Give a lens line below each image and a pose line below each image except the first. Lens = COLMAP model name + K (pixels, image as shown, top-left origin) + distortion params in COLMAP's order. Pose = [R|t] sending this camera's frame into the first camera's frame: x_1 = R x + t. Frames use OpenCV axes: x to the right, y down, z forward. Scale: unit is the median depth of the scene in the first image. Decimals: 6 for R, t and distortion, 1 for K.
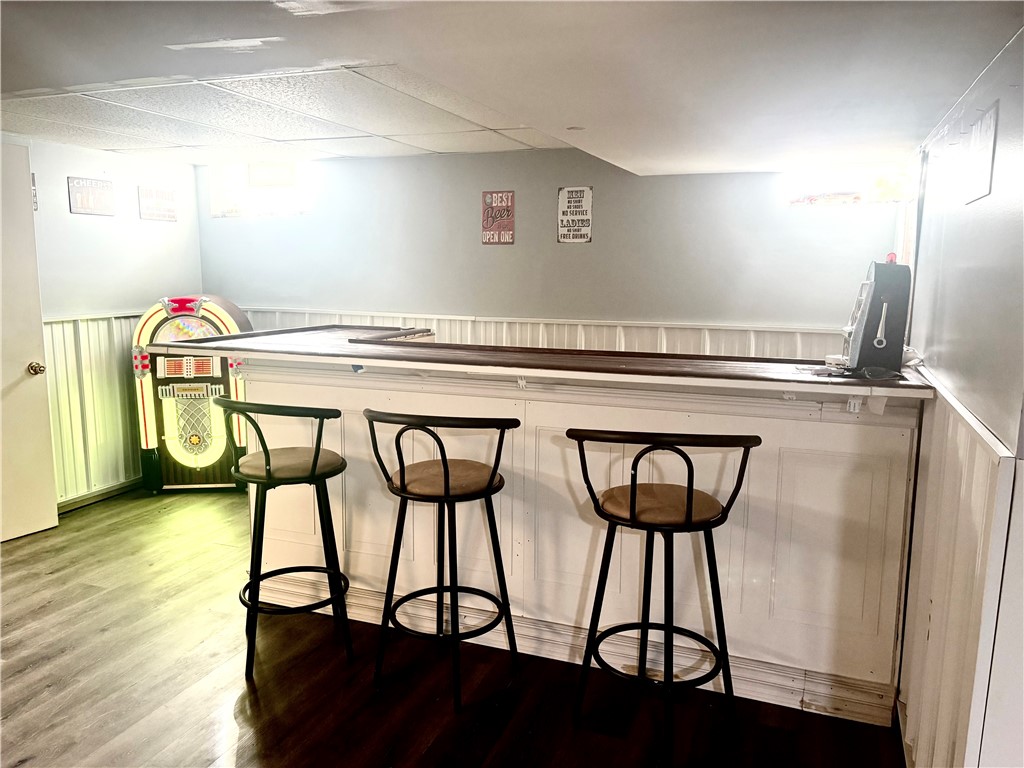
lens RADIAL K [[780.0, 0, 515.4], [0, 780.0, 381.6], [0, 0, 1]] dist [0.042096, -0.039722]
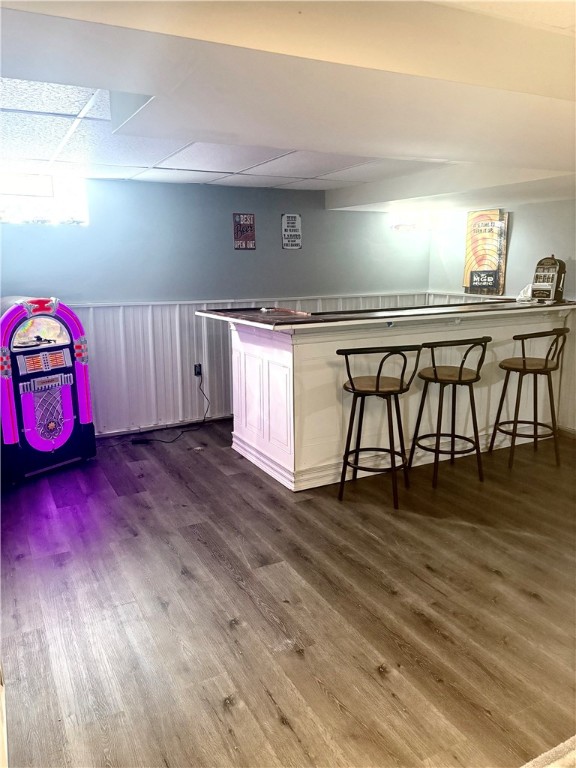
lens RADIAL K [[585.0, 0, 287.5], [0, 585.0, 385.0], [0, 0, 1]] dist [0.042096, -0.039722]
pose [[0.650722, -0.170127, 0.740012, -0.850724], [0.126332, 0.985251, 0.115419, -0.040034], [-0.748733, 0.018381, 0.662617, 0.200338]]
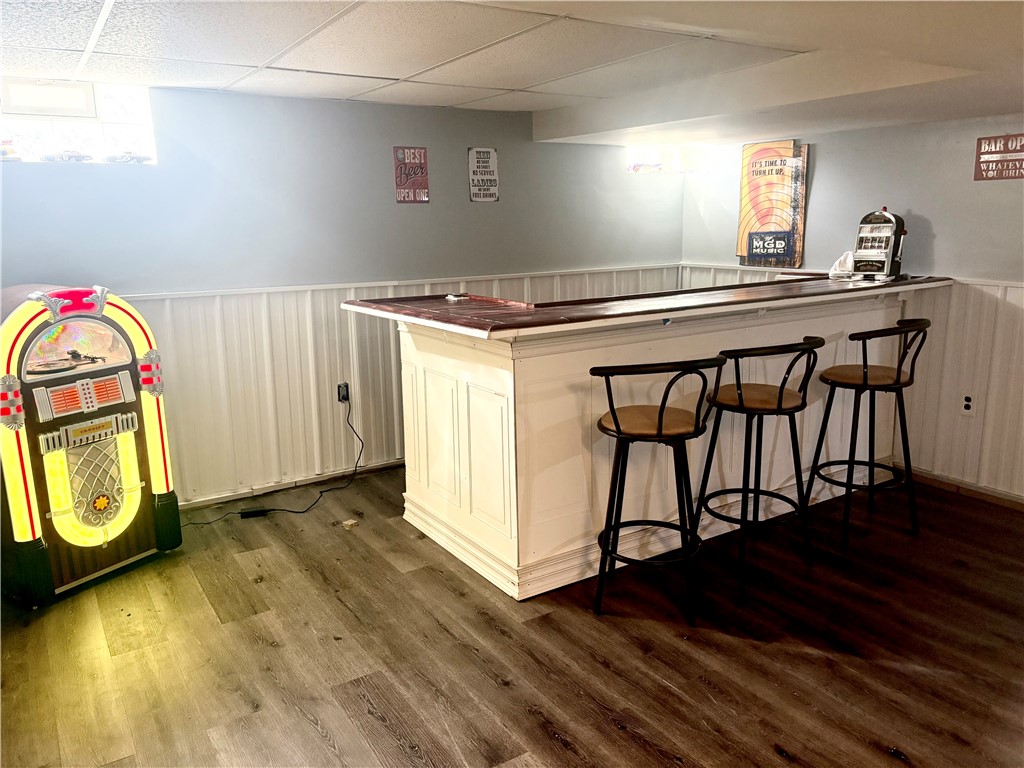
lens RADIAL K [[780.0, 0, 509.8], [0, 780.0, 384.2], [0, 0, 1]] dist [0.042096, -0.039722]
pose [[0.582406, -0.185885, 0.791360, -0.758161], [0.142892, 0.981756, 0.125446, -0.061858], [-0.800241, 0.040018, 0.598342, 0.342760]]
